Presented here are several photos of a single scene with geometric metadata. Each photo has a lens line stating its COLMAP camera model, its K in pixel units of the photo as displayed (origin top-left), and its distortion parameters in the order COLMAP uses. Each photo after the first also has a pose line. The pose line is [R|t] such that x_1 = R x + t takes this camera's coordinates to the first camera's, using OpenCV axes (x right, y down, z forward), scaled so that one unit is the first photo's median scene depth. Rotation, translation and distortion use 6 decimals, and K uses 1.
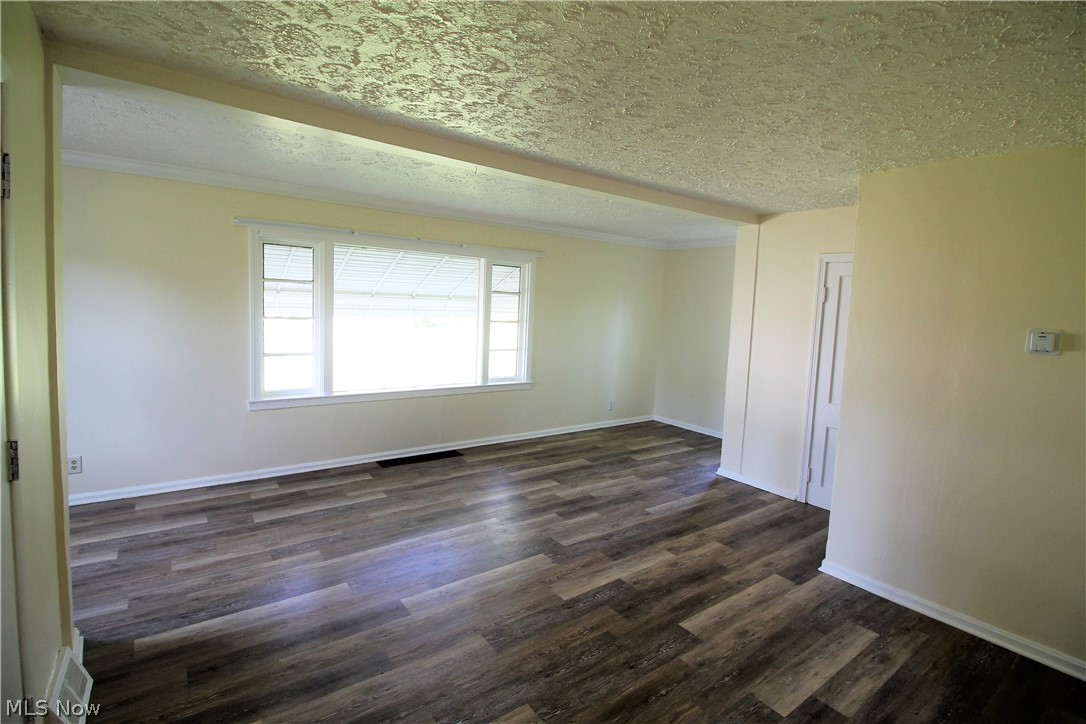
lens RADIAL K [[514.1, 0, 542.4], [0, 514.1, 352.8], [0, 0, 1]] dist [-0.007150, -0.009050]
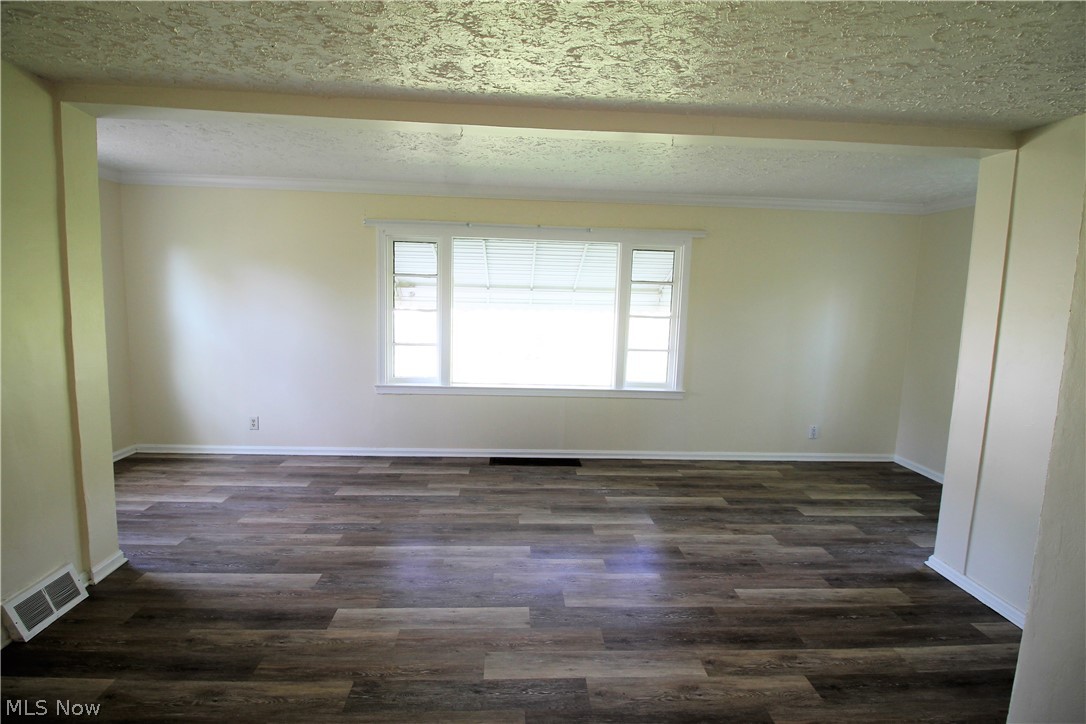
lens RADIAL K [[514.1, 0, 536.7], [0, 514.1, 356.3], [0, 0, 1]] dist [-0.007150, -0.009050]
pose [[0.833229, 0.053167, -0.550366, 0.309880], [-0.046902, 0.998575, 0.025458, -0.011507], [0.550935, 0.004601, 0.834535, 0.252203]]
